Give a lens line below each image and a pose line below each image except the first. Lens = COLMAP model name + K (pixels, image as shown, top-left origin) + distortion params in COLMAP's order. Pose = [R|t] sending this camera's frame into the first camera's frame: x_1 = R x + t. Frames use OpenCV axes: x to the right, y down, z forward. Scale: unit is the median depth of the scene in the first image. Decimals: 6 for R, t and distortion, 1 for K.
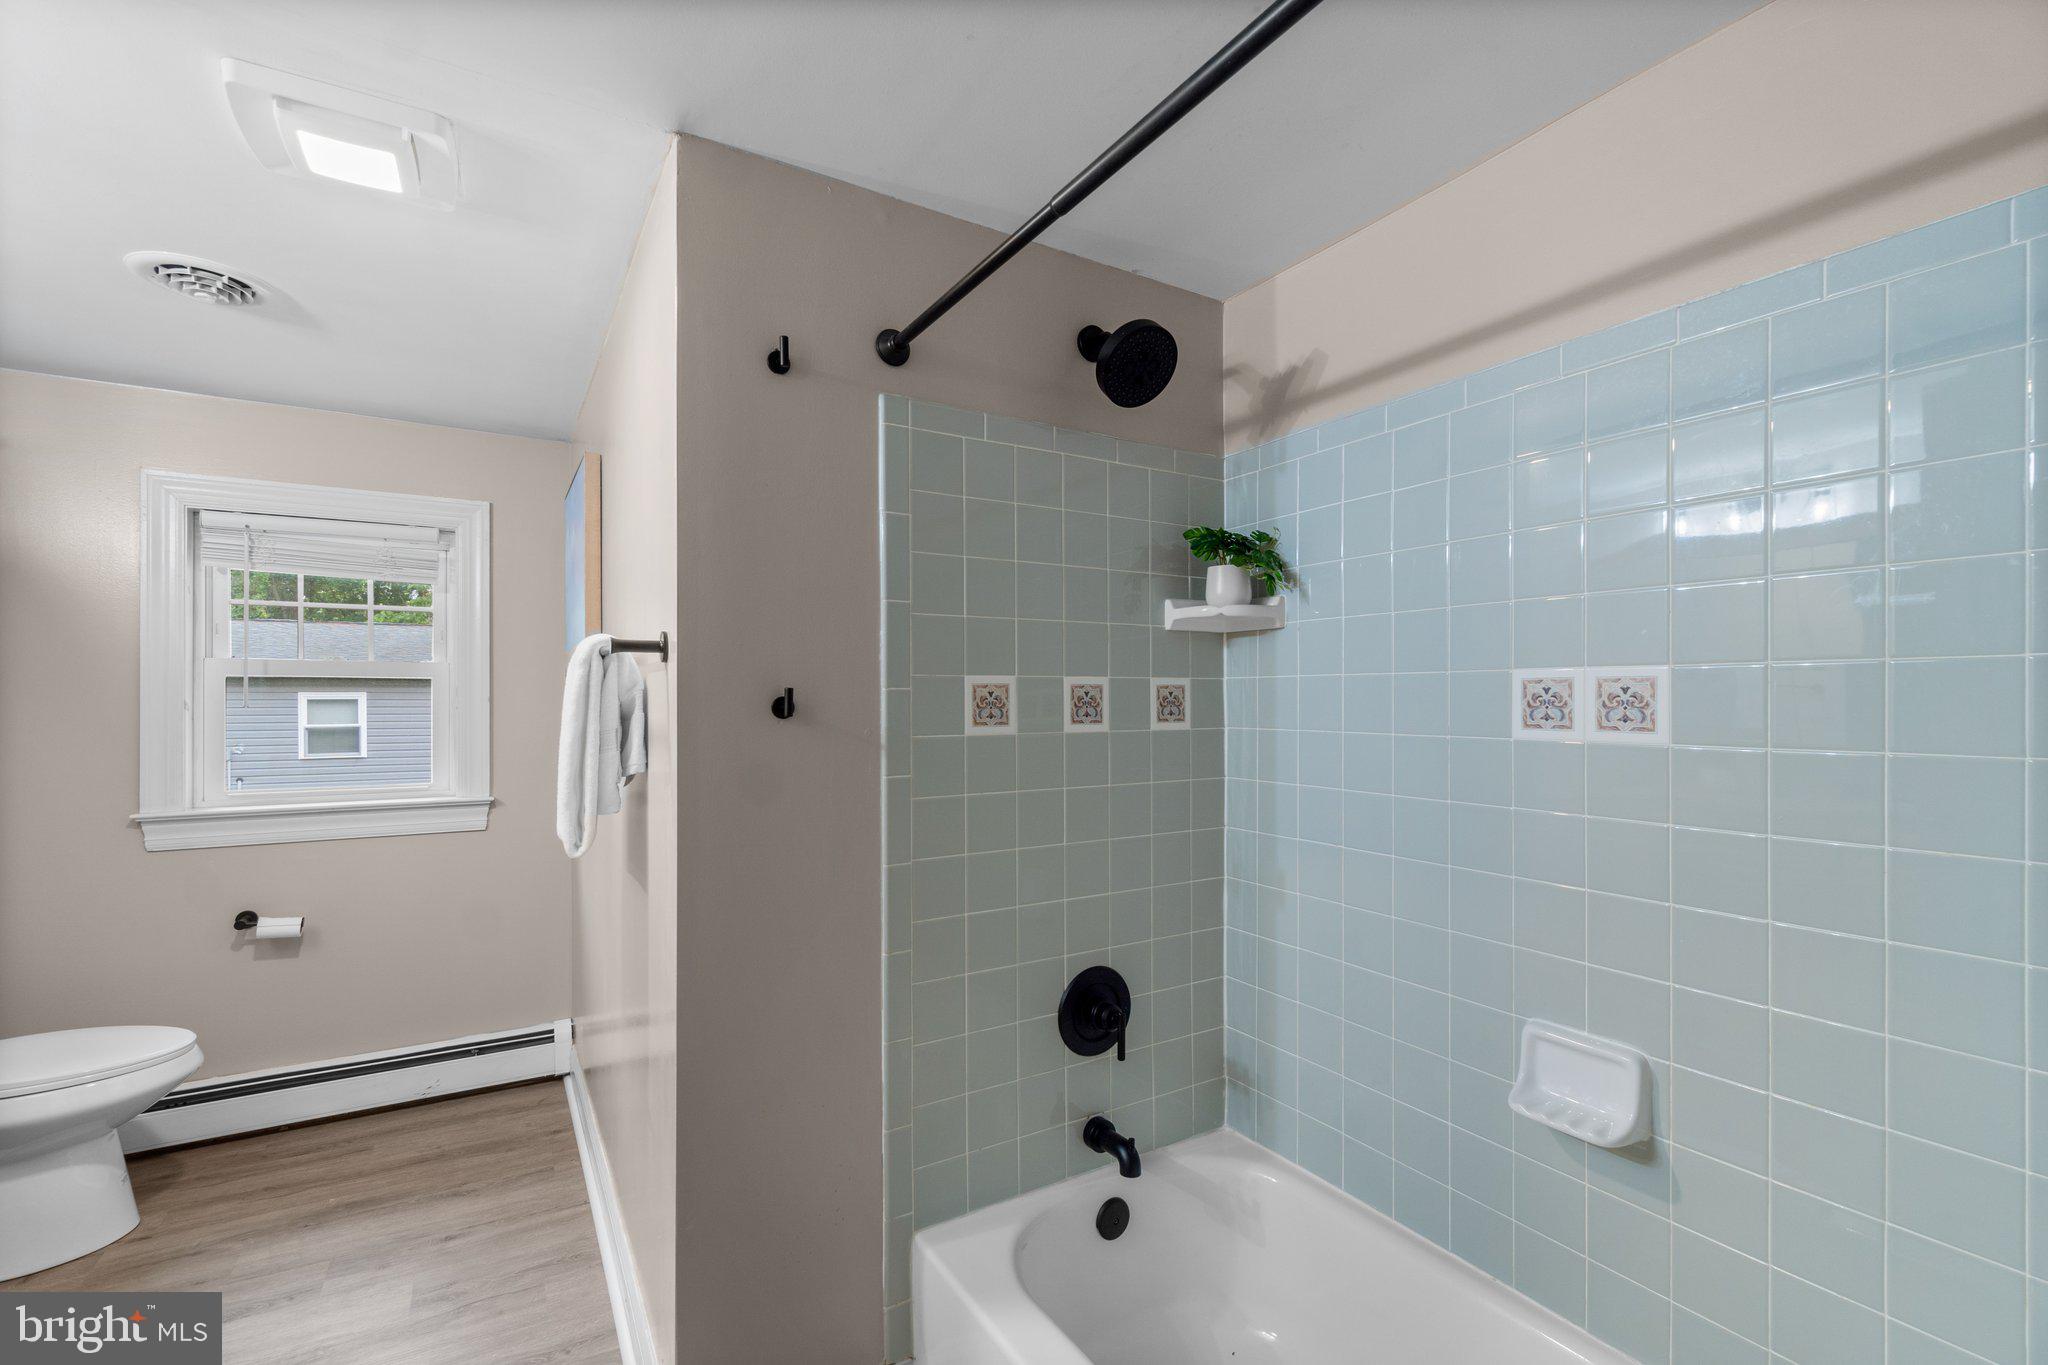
lens RADIAL K [[905.9, 0, 1018.5], [0, 905.9, 699.2], [0, 0, 1]] dist [-0.004978, 0.001395]
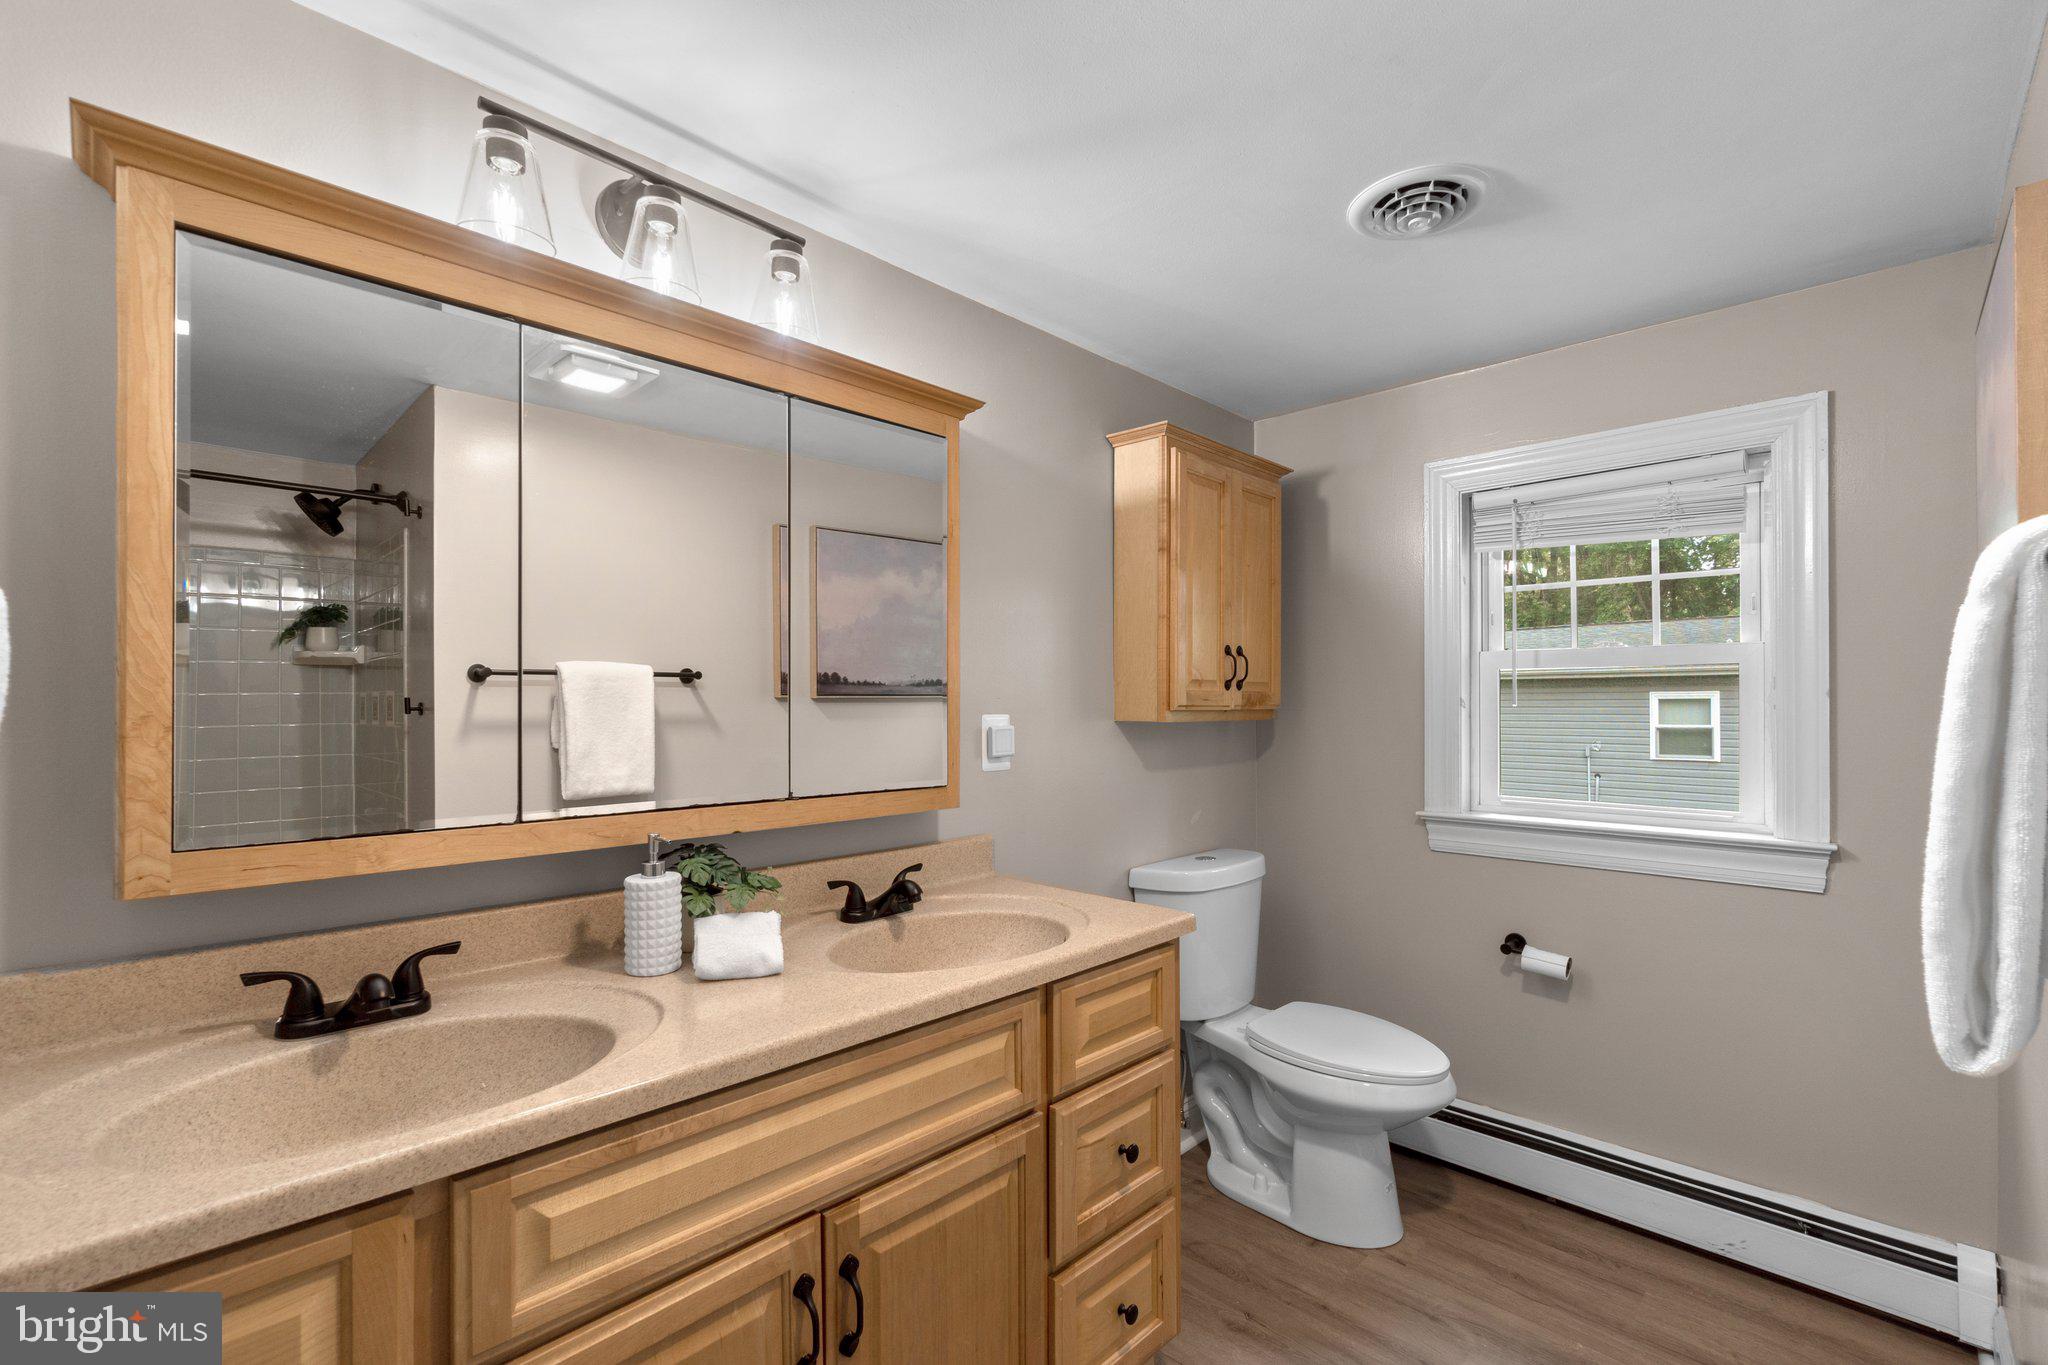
lens RADIAL K [[905.9, 0, 1018.5], [0, 905.9, 699.2], [0, 0, 1]] dist [-0.004978, 0.001395]
pose [[0.270587, -0.002476, -0.962692, -0.129045], [0.001905, 0.999996, -0.002037, 0.004616], [0.962694, -0.001283, 0.270590, 0.288336]]
